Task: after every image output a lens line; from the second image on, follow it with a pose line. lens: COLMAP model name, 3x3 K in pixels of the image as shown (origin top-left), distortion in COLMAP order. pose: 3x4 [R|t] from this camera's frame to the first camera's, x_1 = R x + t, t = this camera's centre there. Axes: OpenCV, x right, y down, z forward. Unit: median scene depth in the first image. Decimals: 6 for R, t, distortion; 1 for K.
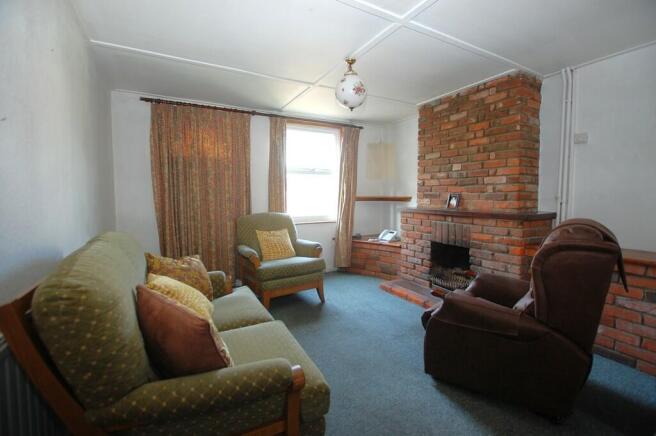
lens RADIAL K [[296.1, 0, 327.7], [0, 296.1, 217.8], [0, 0, 1]] dist [-0.000832, -0.000078]
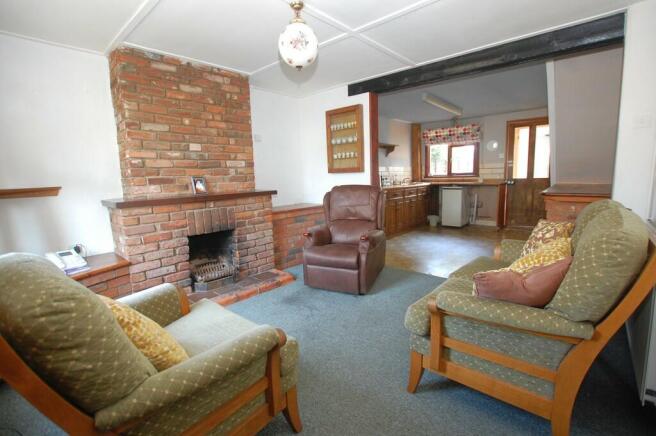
lens RADIAL K [[296.1, 0, 328.1], [0, 296.1, 213.9], [0, 0, 1]] dist [-0.000832, -0.000078]
pose [[-0.315118, -0.115416, 0.942008, -0.567039], [0.109349, 0.981552, 0.156840, -0.071025], [-0.942732, 0.152431, -0.296684, 0.936018]]
